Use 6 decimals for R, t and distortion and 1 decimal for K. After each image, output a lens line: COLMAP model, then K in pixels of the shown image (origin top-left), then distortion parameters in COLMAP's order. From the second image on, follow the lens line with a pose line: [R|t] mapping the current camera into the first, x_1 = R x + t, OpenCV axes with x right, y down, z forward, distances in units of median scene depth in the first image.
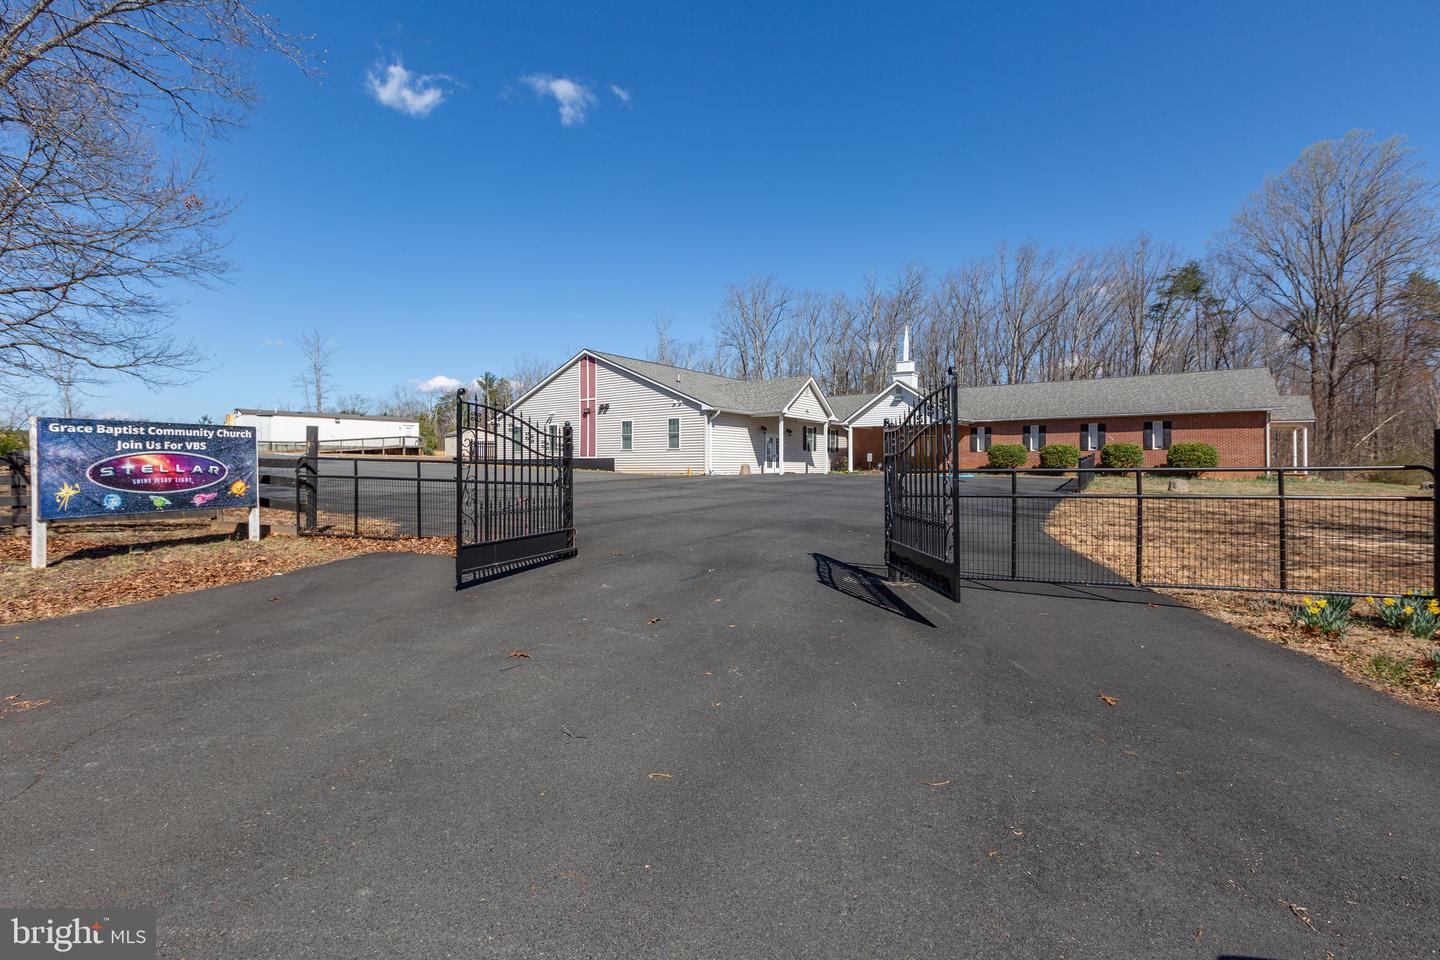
lens RADIAL K [[651.1, 0, 739.3], [0, 651.1, 455.1], [0, 0, 1]] dist [0.000930, -0.001188]
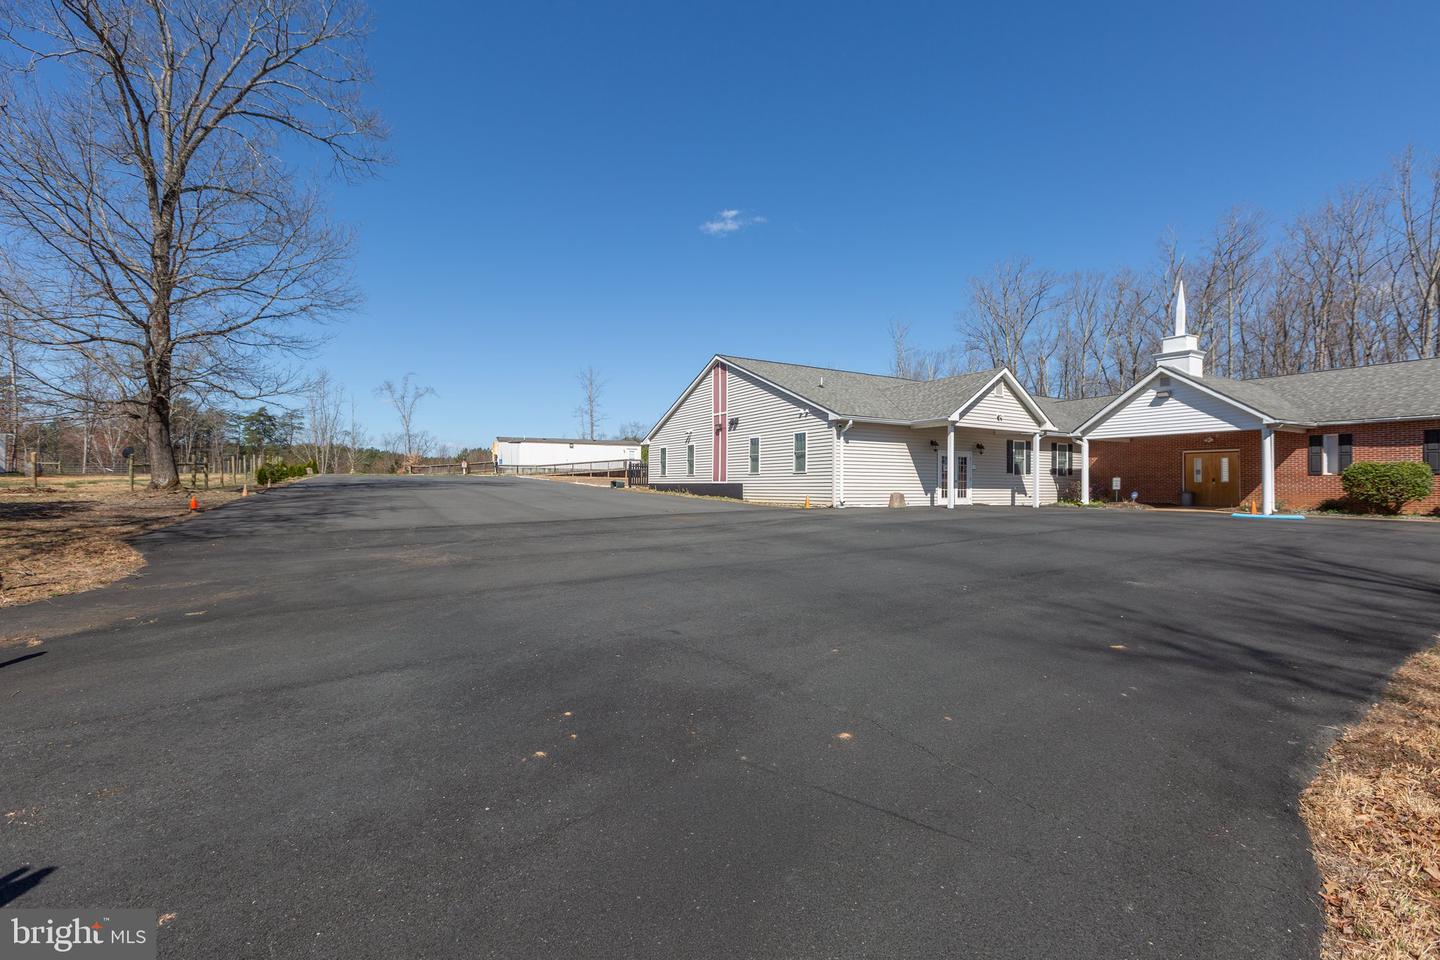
lens RADIAL K [[651.1, 0, 717.7], [0, 651.1, 477.5], [0, 0, 1]] dist [0.000930, -0.001188]
pose [[0.903399, 0.001015, -0.428799, 0.124099], [0.000124, 0.999997, 0.002627, -0.004788], [0.428800, -0.002426, 0.903396, 0.225369]]
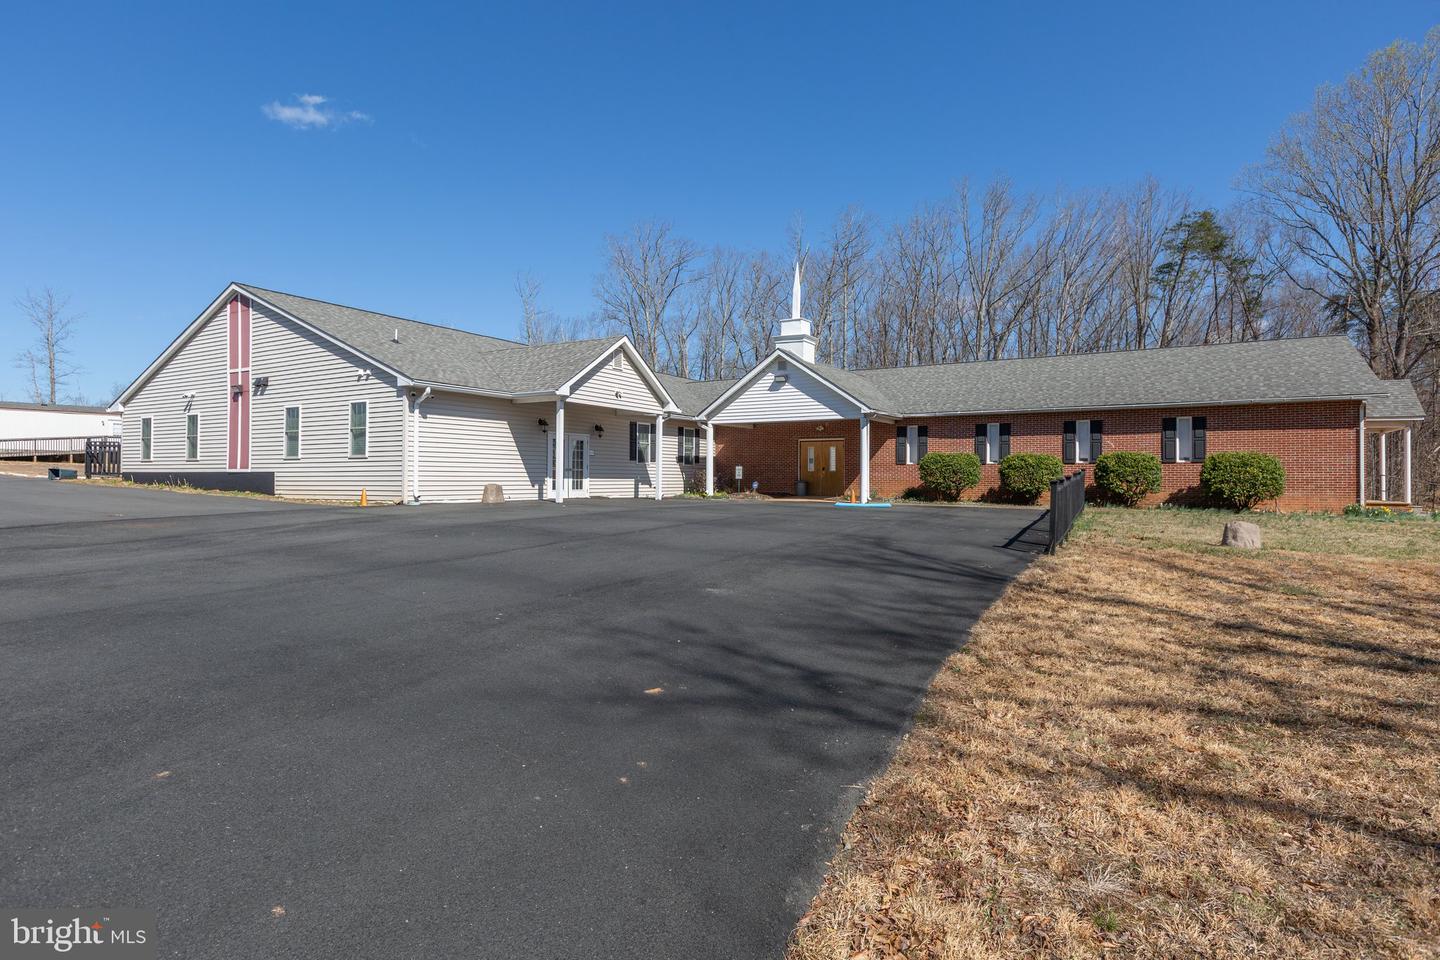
lens RADIAL K [[776.6, 0, 729.9], [0, 776.6, 473.5], [0, 0, 1]] dist [-0.001426, -0.000817]
pose [[0.997409, 0.005144, 0.071756, 0.147550], [-0.005902, 0.999929, 0.010361, -0.003334], [-0.071697, -0.010757, 0.997368, 0.271847]]
